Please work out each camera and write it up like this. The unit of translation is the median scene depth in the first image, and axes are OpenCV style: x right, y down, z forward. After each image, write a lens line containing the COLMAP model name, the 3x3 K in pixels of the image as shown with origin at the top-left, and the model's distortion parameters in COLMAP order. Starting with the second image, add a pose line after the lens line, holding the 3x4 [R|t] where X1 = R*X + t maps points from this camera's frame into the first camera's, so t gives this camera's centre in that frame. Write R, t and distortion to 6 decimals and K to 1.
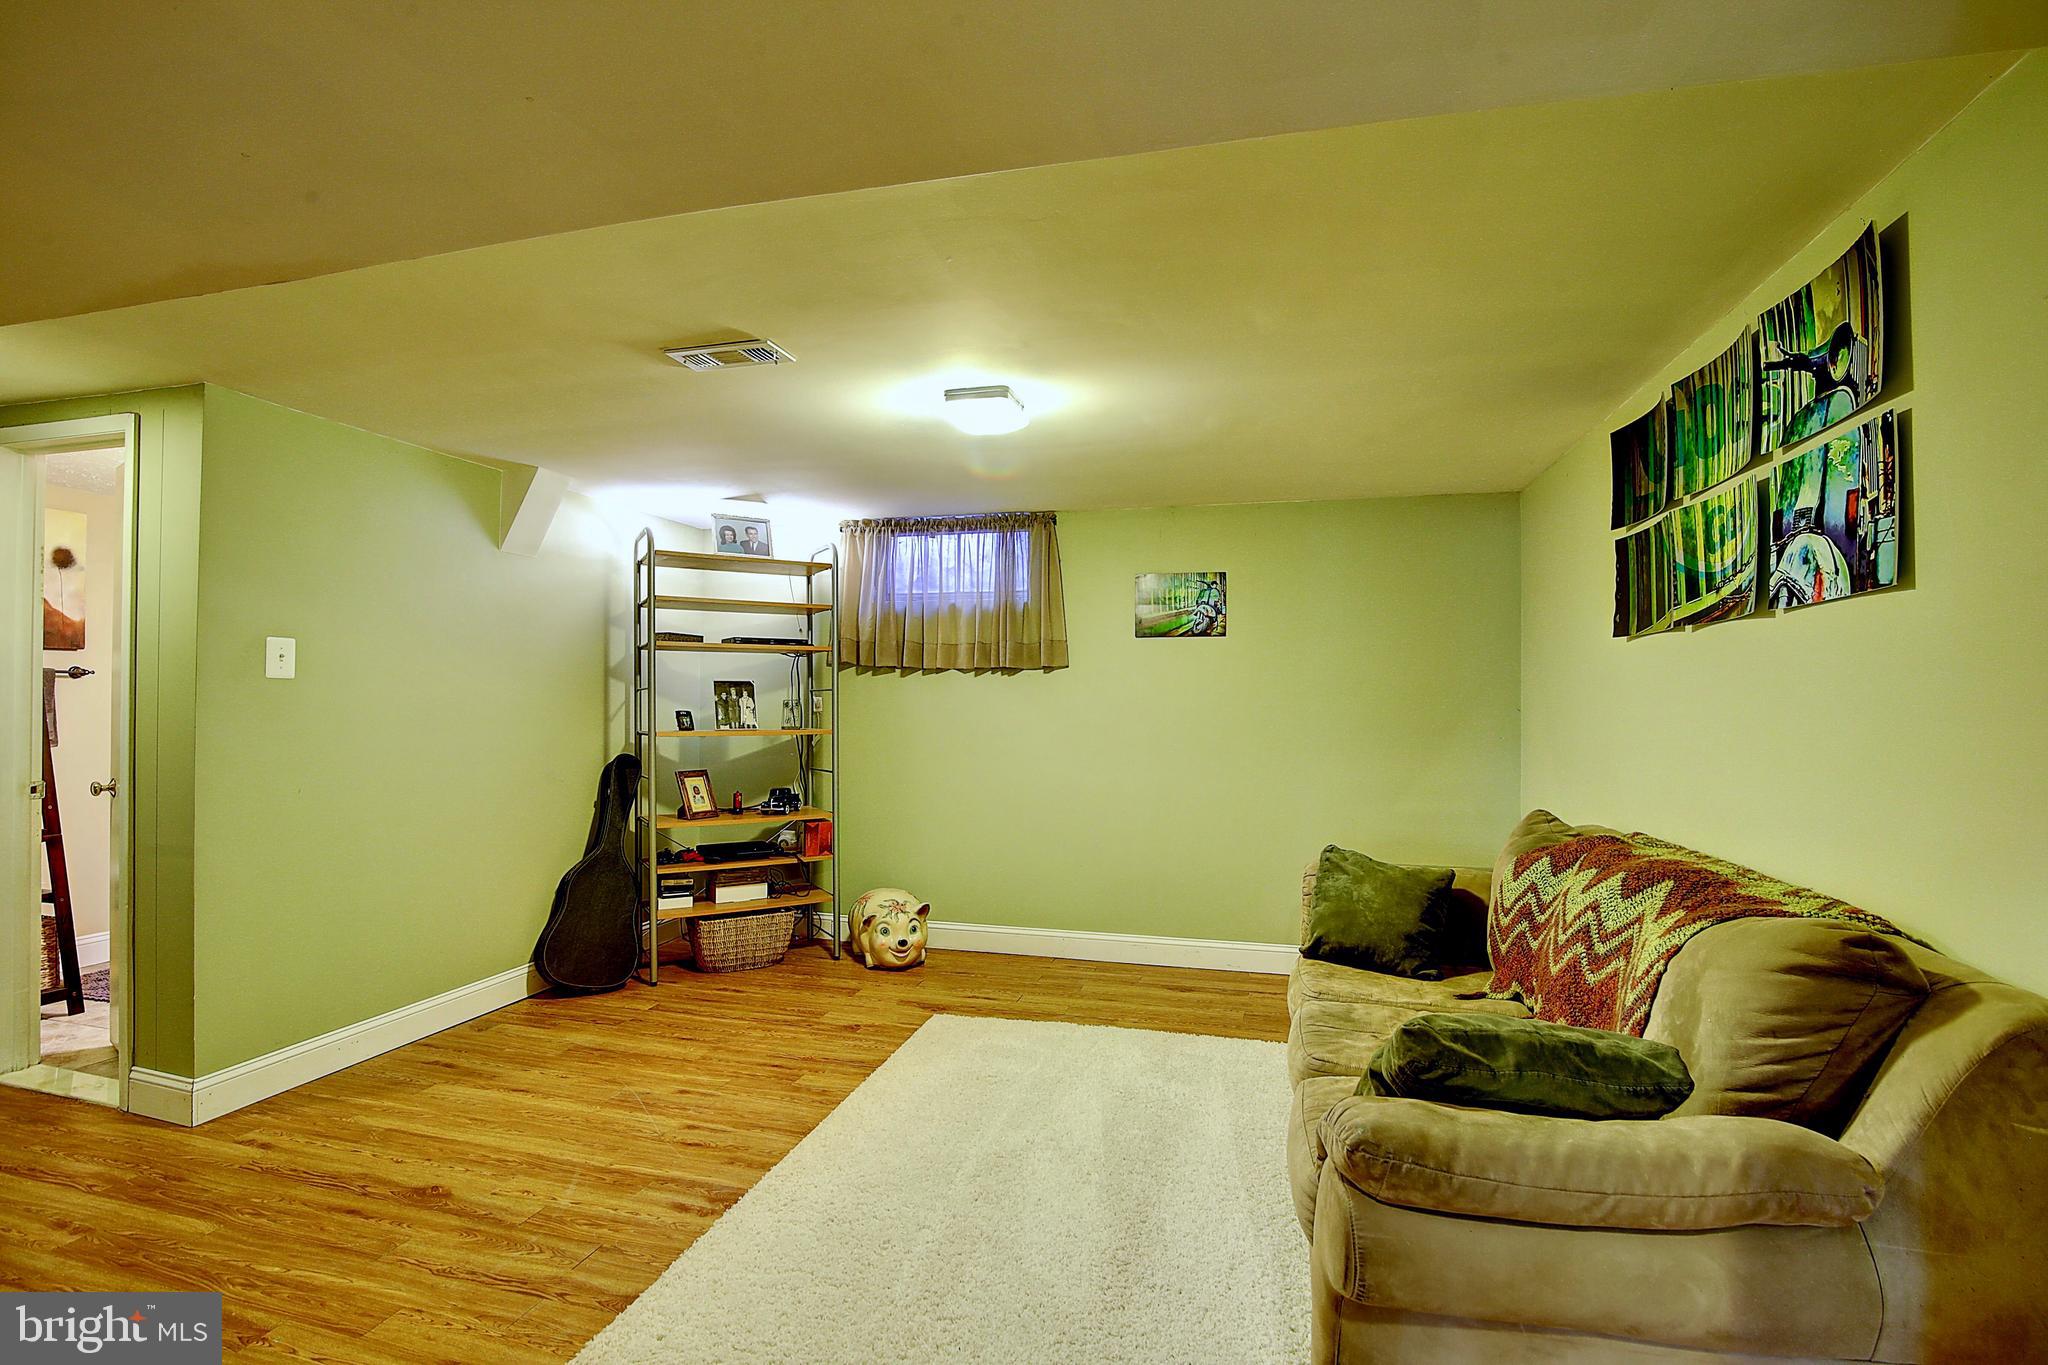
lens RADIAL K [[948.5, 0, 1016.0], [0, 948.5, 683.9], [0, 0, 1]] dist [-0.022854, -0.000081]
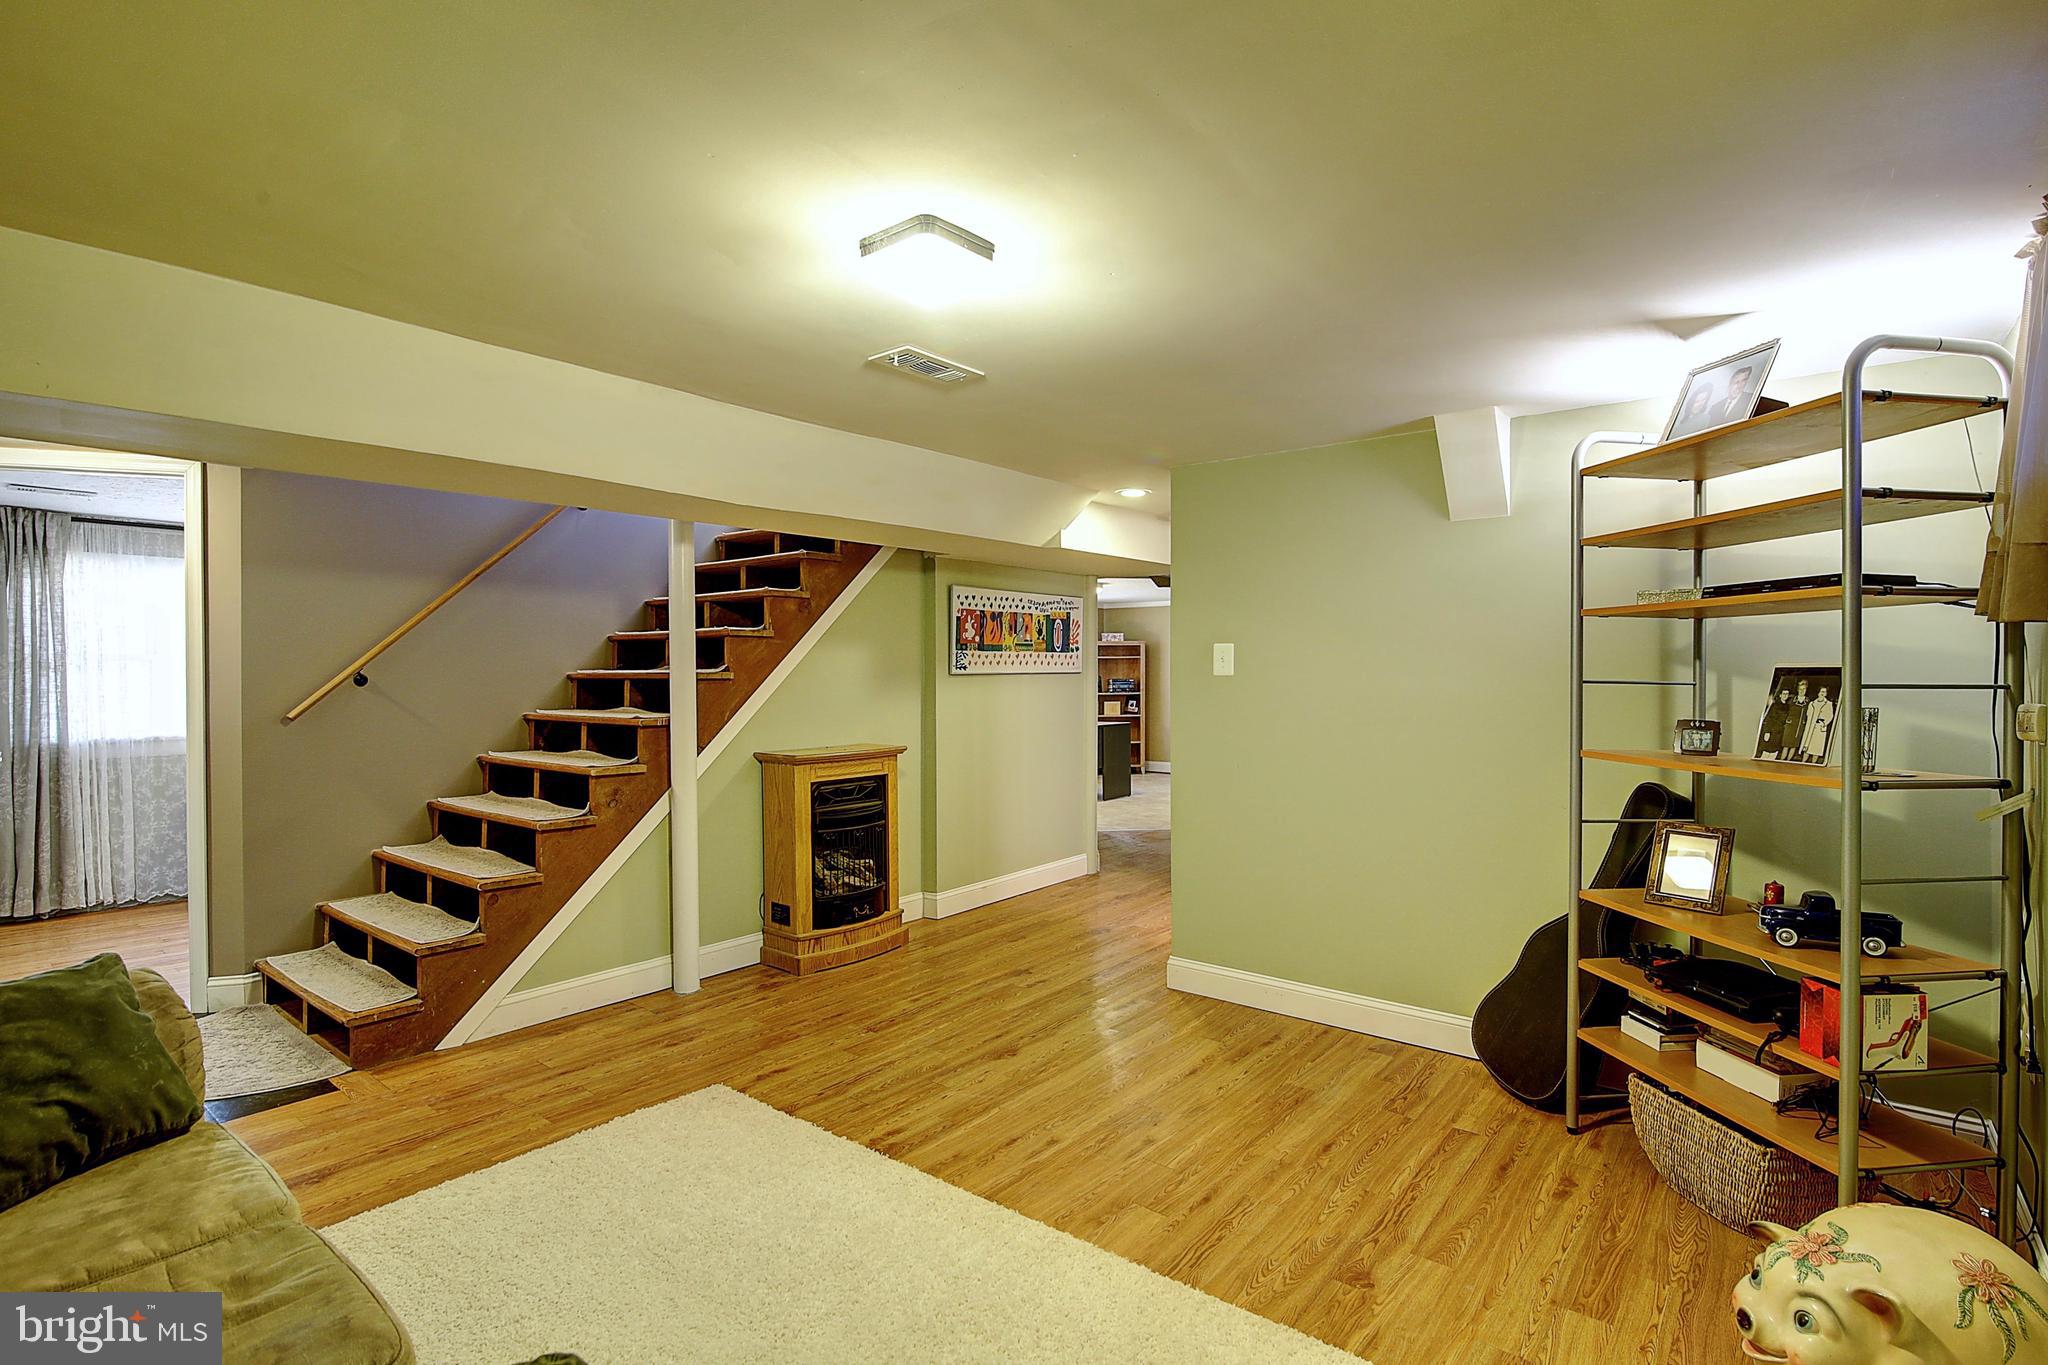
lens RADIAL K [[948.5, 0, 1006.7], [0, 948.5, 684.6], [0, 0, 1]] dist [-0.022854, -0.000081]
pose [[-0.393858, 0.004145, -0.919162, 0.417480], [0.009695, 0.999953, 0.000355, 0.002207], [0.919120, -0.008772, -0.393880, 1.004469]]
